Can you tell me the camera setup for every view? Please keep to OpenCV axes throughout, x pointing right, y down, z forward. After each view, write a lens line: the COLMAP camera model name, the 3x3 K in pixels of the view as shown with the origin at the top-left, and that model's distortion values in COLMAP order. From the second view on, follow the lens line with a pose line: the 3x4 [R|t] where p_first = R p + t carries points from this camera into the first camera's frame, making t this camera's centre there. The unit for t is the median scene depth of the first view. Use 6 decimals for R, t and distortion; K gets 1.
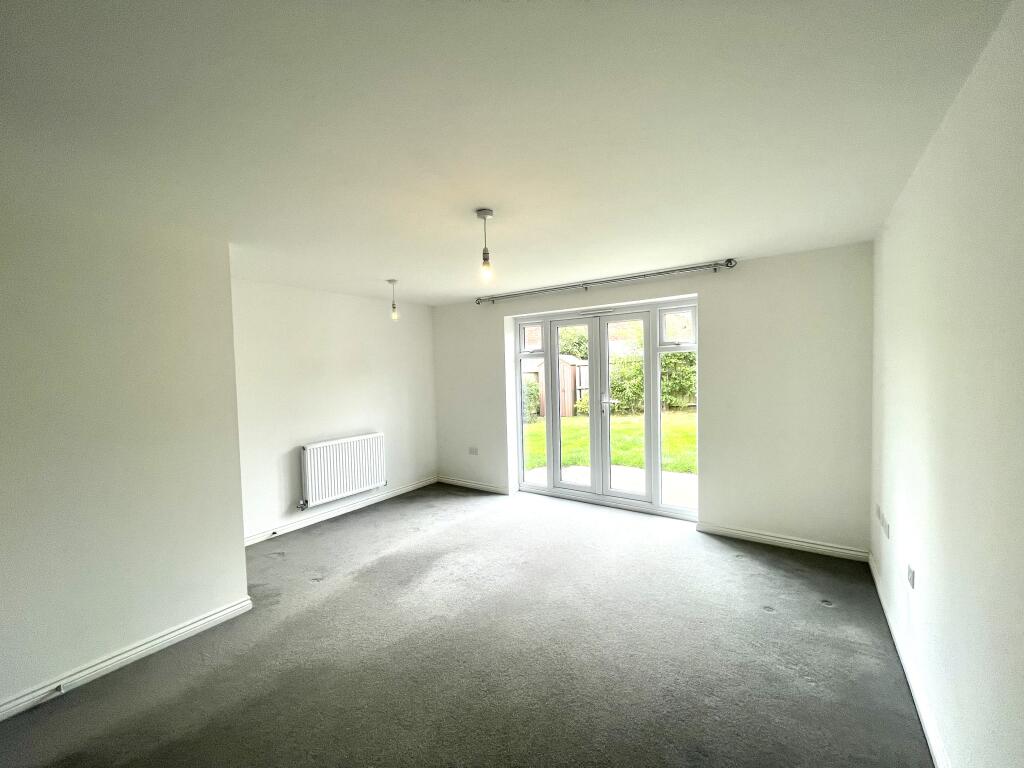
lens RADIAL K [[413.2, 0, 511.9], [0, 413.2, 383.2], [0, 0, 1]] dist [0.000709, -0.000001]
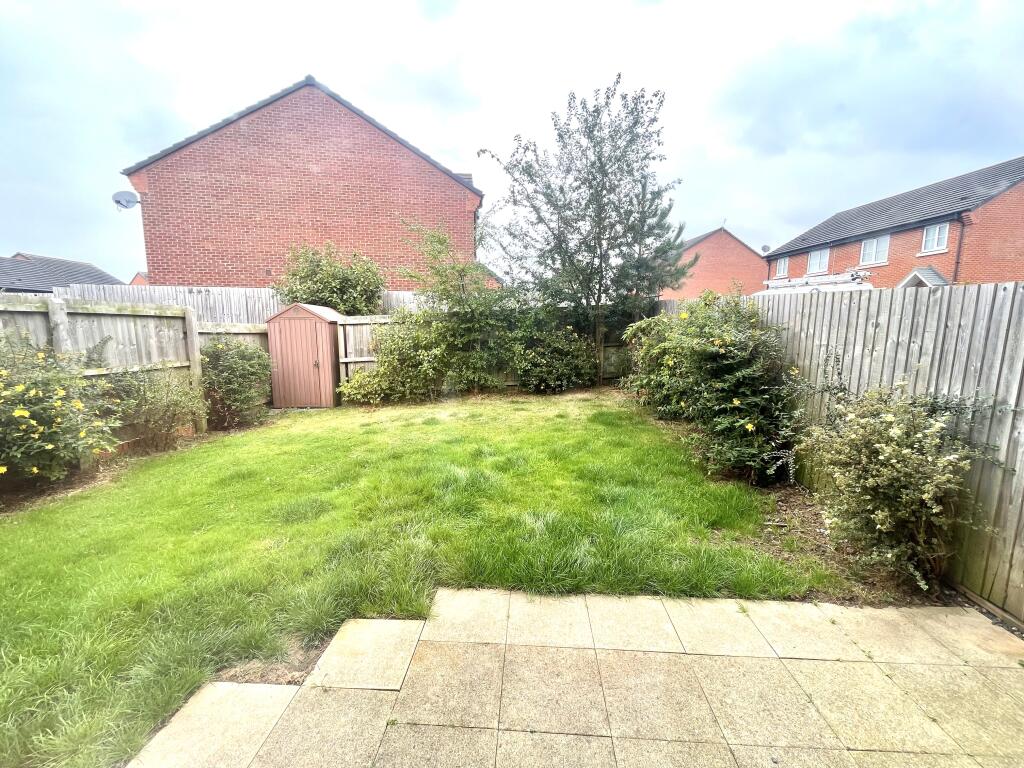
lens RADIAL K [[413.2, 0, 514.2], [0, 413.2, 384.4], [0, 0, 1]] dist [0.000709, -0.000001]
pose [[0.845651, -0.040492, 0.532198, 0.049823], [-0.010859, 0.995607, 0.093004, -0.013879], [-0.533626, -0.084428, 0.841496, 0.359206]]
